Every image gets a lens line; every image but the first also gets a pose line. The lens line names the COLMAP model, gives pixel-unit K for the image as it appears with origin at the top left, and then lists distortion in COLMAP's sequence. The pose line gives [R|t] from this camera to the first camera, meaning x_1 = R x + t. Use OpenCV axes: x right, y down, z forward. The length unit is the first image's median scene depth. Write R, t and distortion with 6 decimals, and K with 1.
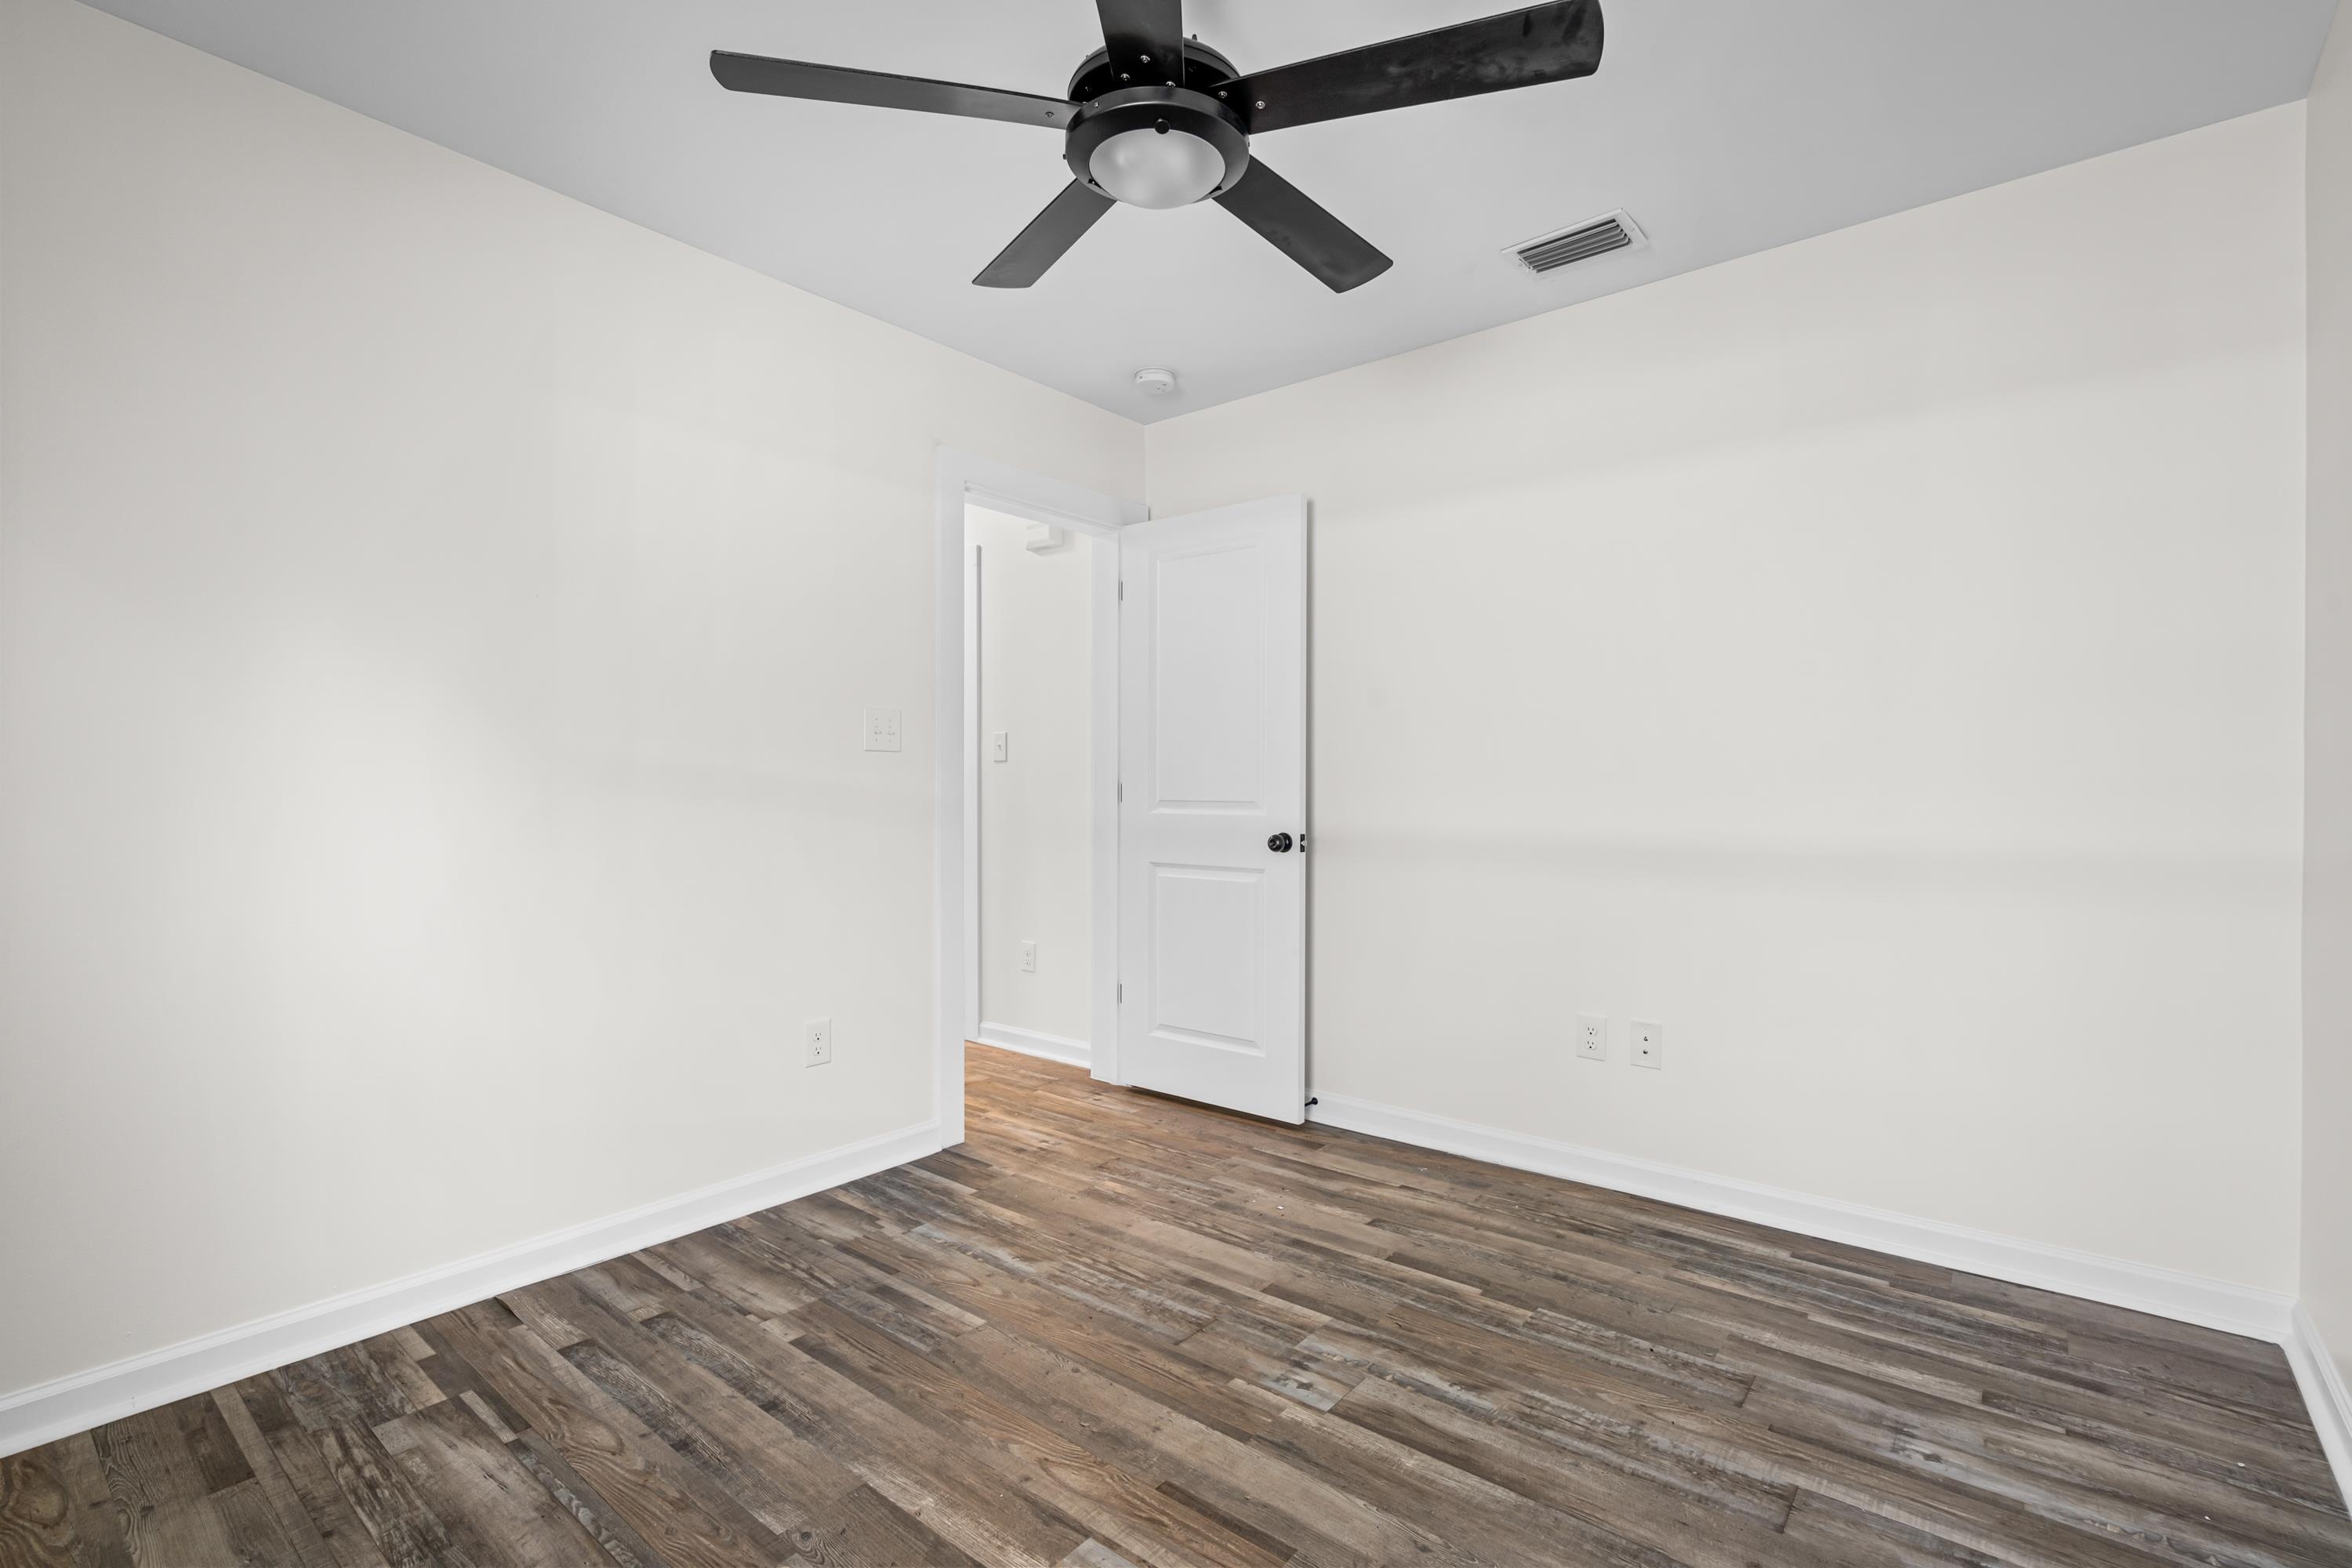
lens RADIAL K [[1067.7, 0, 1176.0], [0, 1067.7, 784.0], [0, 0, 1]] dist [-0.001637, 0.000122]
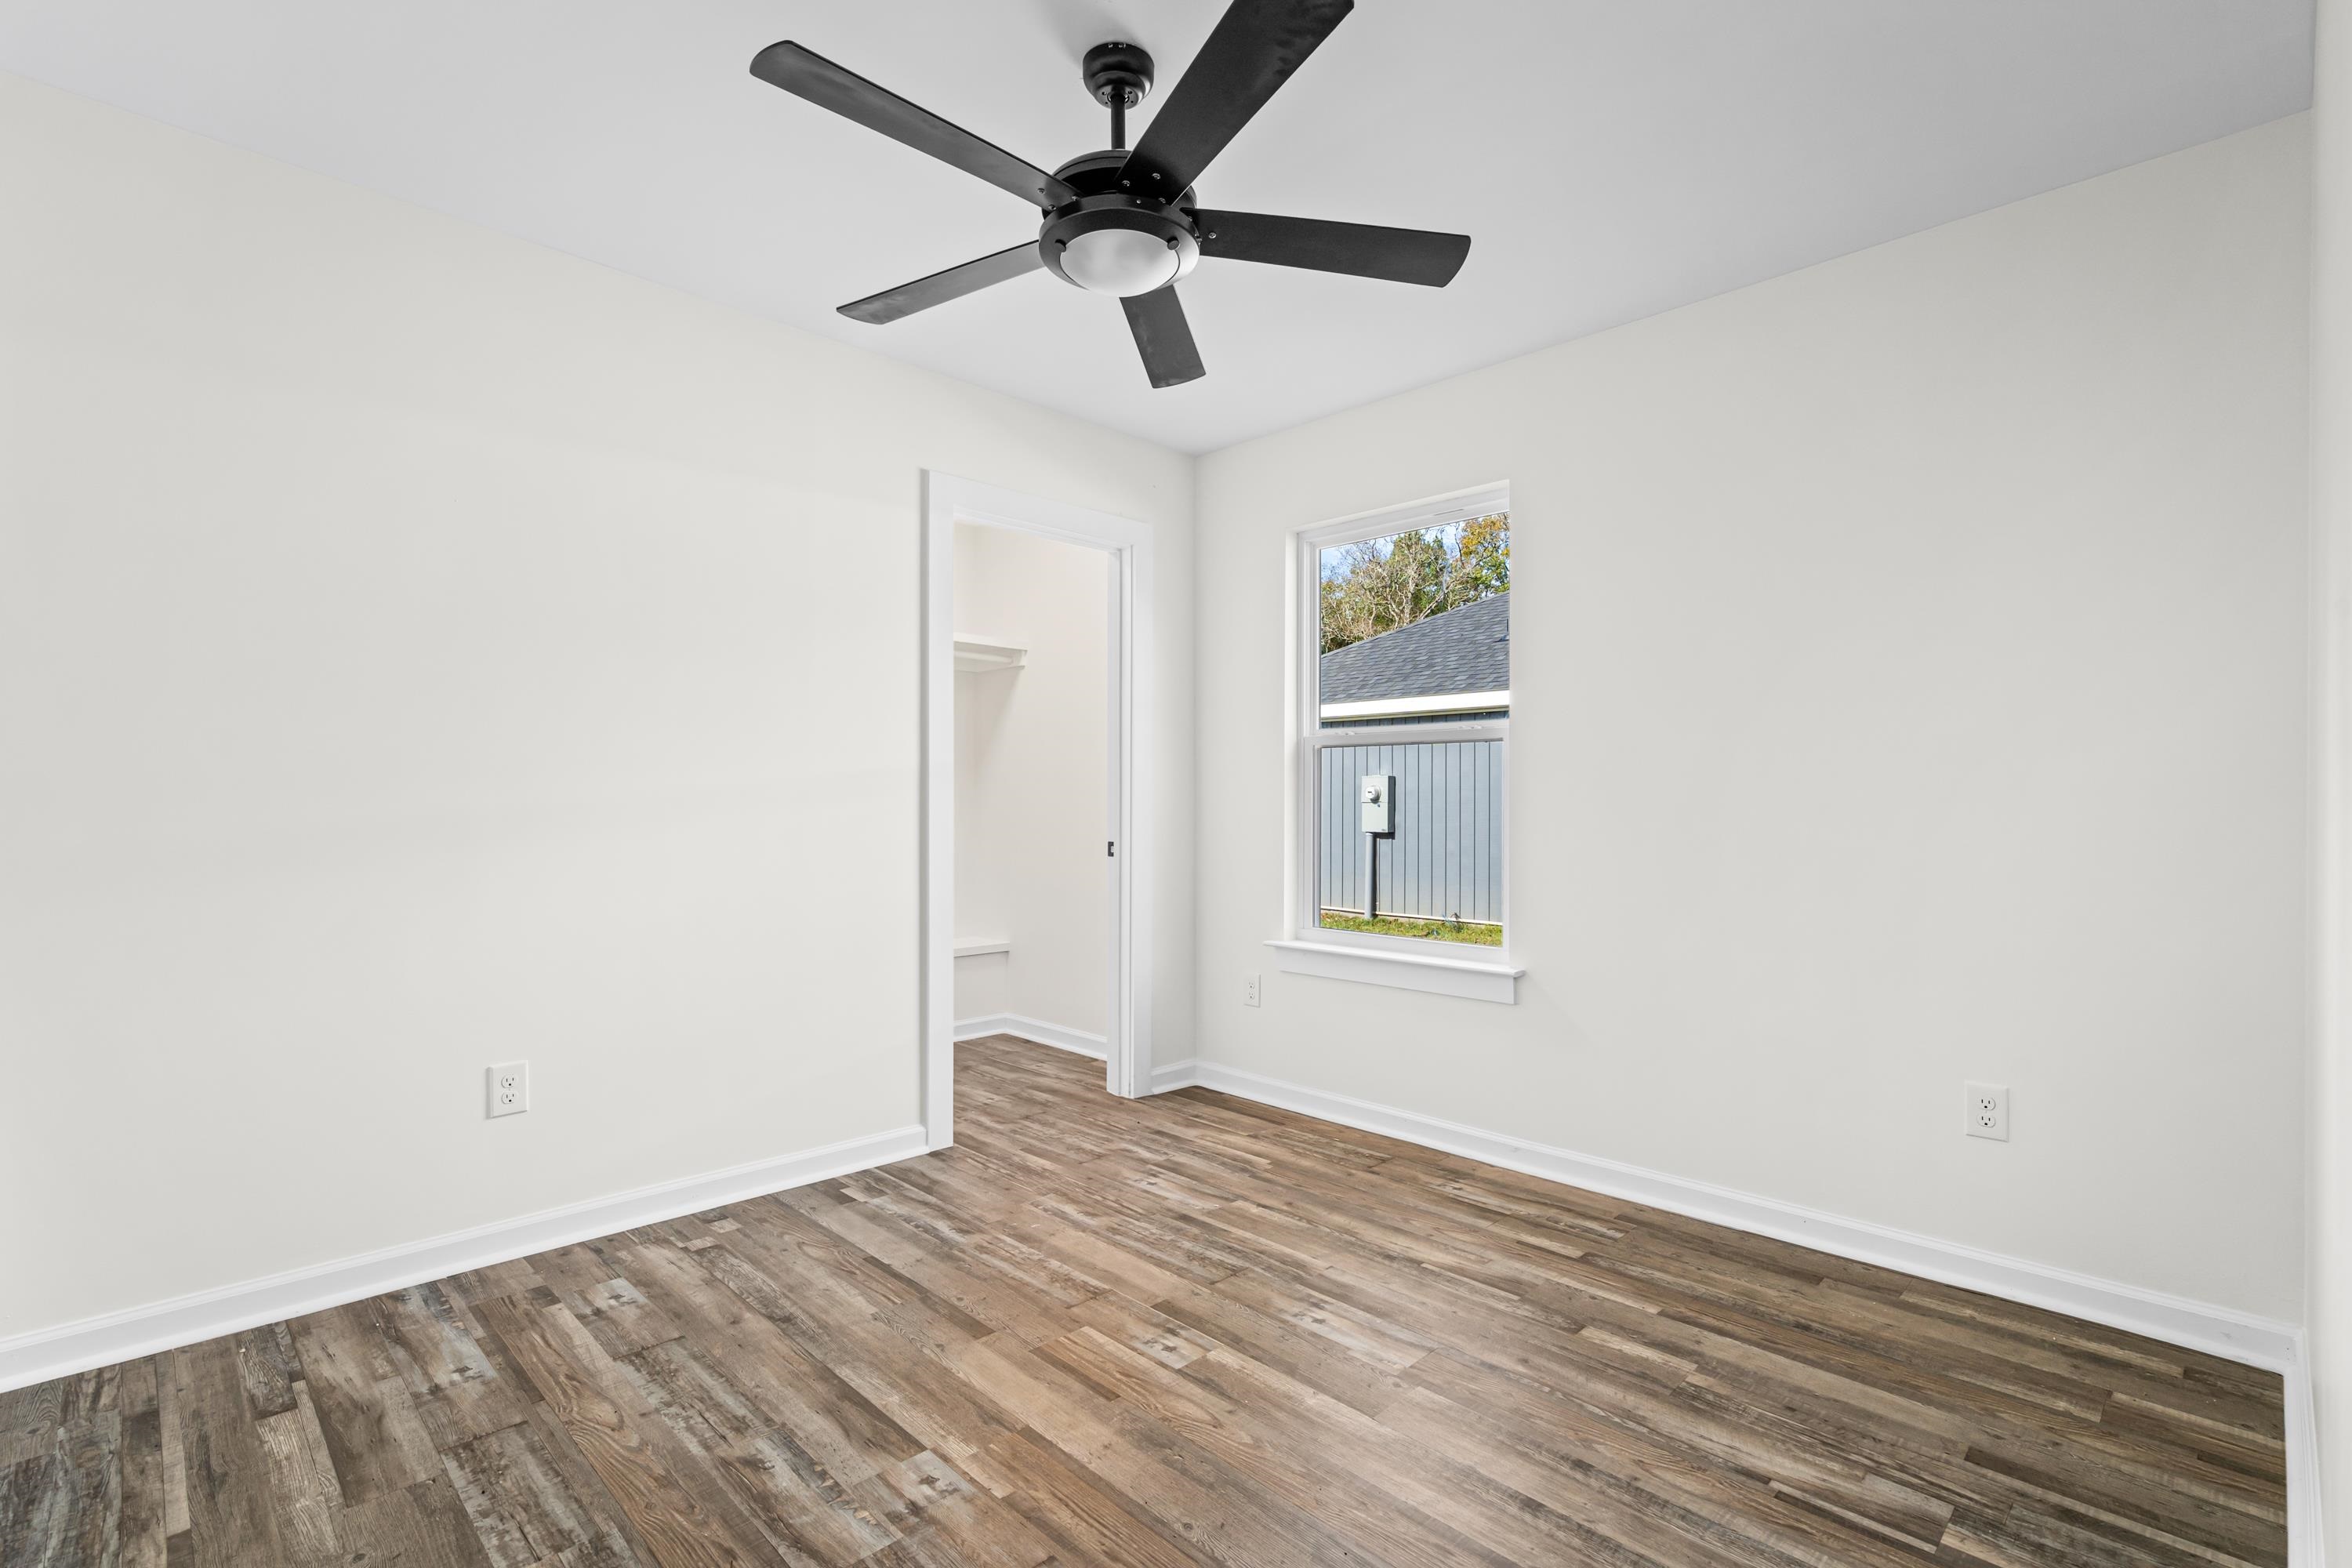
lens RADIAL K [[1067.7, 0, 1176.0], [0, 1067.7, 784.0], [0, 0, 1]] dist [-0.001637, 0.000122]
pose [[-0.994363, -0.001437, 0.106017, -0.183818], [-0.002846, 0.999910, -0.013132, -0.001000], [-0.105989, -0.013360, -0.994278, 1.957241]]
